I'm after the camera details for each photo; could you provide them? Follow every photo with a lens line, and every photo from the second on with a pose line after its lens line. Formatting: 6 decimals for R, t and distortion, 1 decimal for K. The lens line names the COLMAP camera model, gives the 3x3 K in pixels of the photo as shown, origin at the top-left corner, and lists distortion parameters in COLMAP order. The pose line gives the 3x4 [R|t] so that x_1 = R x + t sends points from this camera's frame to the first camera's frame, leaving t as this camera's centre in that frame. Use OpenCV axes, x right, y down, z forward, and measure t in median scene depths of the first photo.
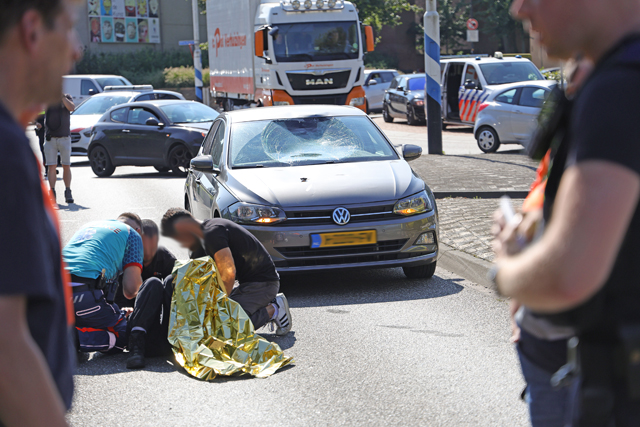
lens RADIAL K [[1846.6, 0, 319.5], [0, 1846.6, 199.4], [0, 0, 1]] dist [0.717425, 0.274789]
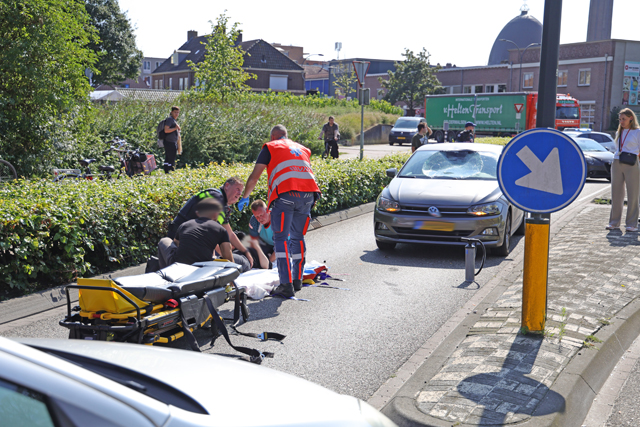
lens RADIAL K [[935.0, 0, 320.0], [0, 935.0, 213.5], [0, 0, 1]] dist [0.171176, 0.092341]
pose [[0.888211, 0.111084, -0.445804, 0.283510], [-0.095070, 0.993767, 0.058209, -0.027420], [0.449491, -0.009319, 0.893236, 0.208979]]
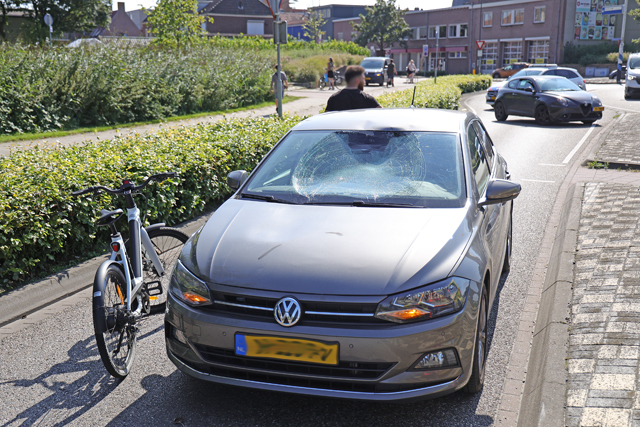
lens RADIAL K [[775.6, 0, 320.0], [0, 775.6, 213.5], [0, 0, 1]] dist [0.131026, 0.045639]
pose [[0.894852, 0.125196, -0.428445, 0.126128], [-0.066384, 0.986513, 0.149618, -0.061937], [0.441398, -0.105444, 0.891094, 0.749116]]
